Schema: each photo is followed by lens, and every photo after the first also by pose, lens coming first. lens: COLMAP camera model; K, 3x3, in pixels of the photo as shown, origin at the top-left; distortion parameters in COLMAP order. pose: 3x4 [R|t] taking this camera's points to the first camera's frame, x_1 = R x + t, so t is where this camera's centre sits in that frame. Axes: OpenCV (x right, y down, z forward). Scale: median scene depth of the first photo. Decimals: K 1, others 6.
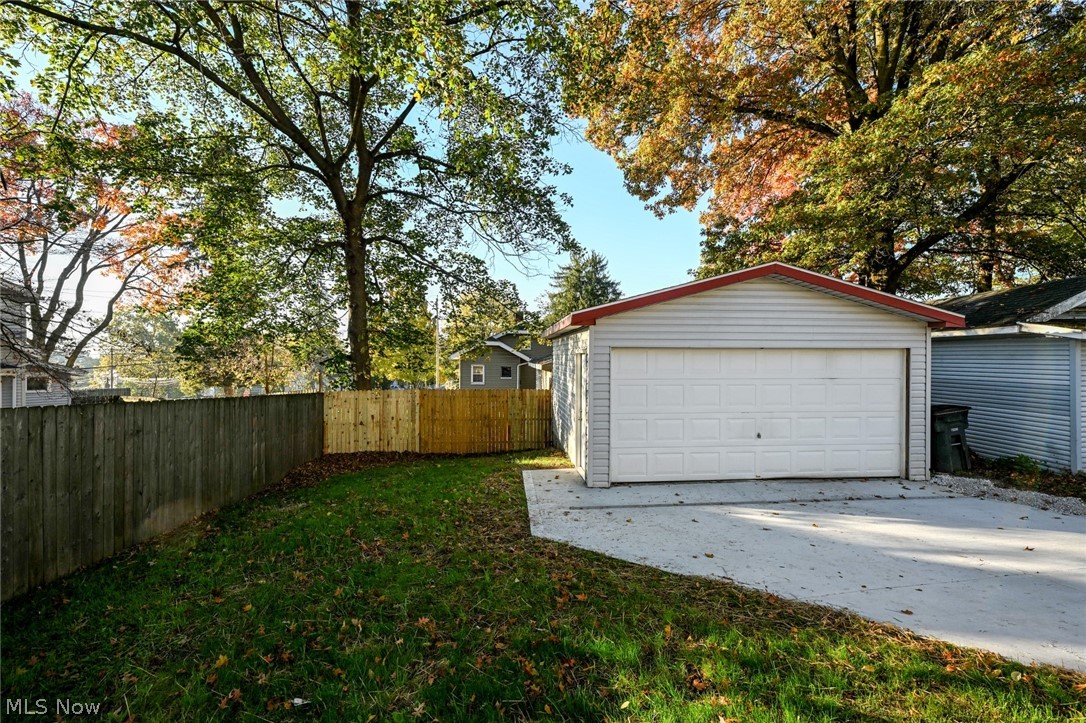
lens RADIAL K [[459.2, 0, 543.5], [0, 459.2, 358.9], [0, 0, 1]] dist [0.001680, -0.000505]
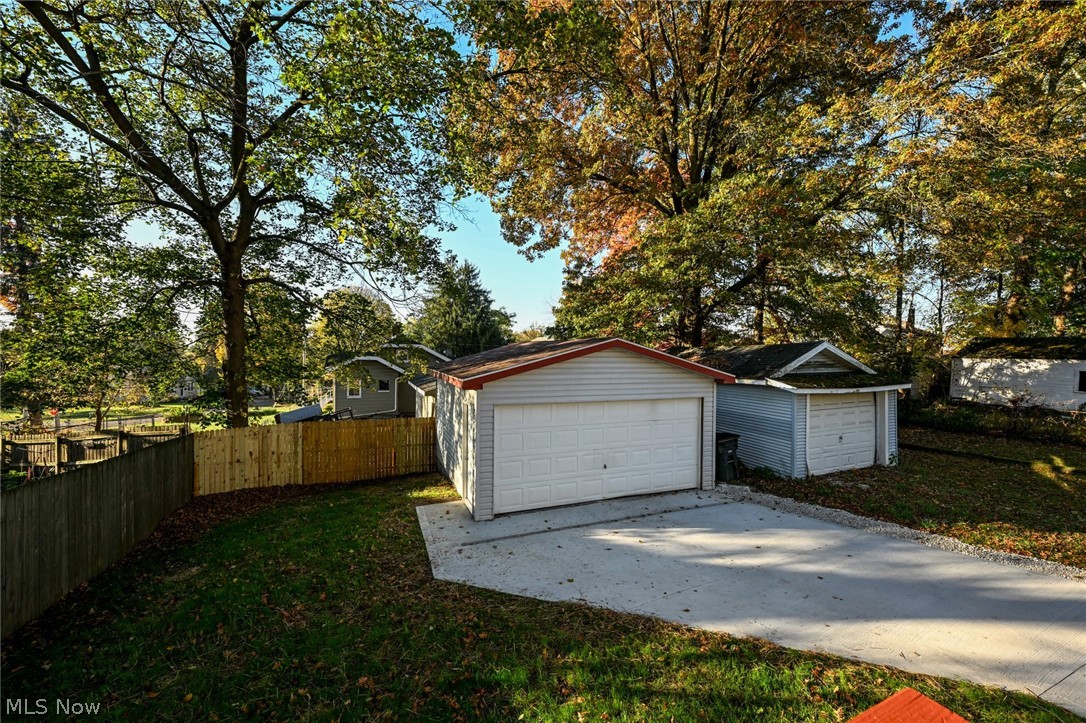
lens RADIAL K [[429.4, 0, 545.0], [0, 429.4, 362.3], [0, 0, 1]] dist [0.000152, 0.000283]
pose [[0.957529, 0.001116, 0.288334, -0.050966], [-0.004355, 0.999934, 0.010591, -0.142669], [-0.288303, -0.011397, 0.957471, -0.123710]]
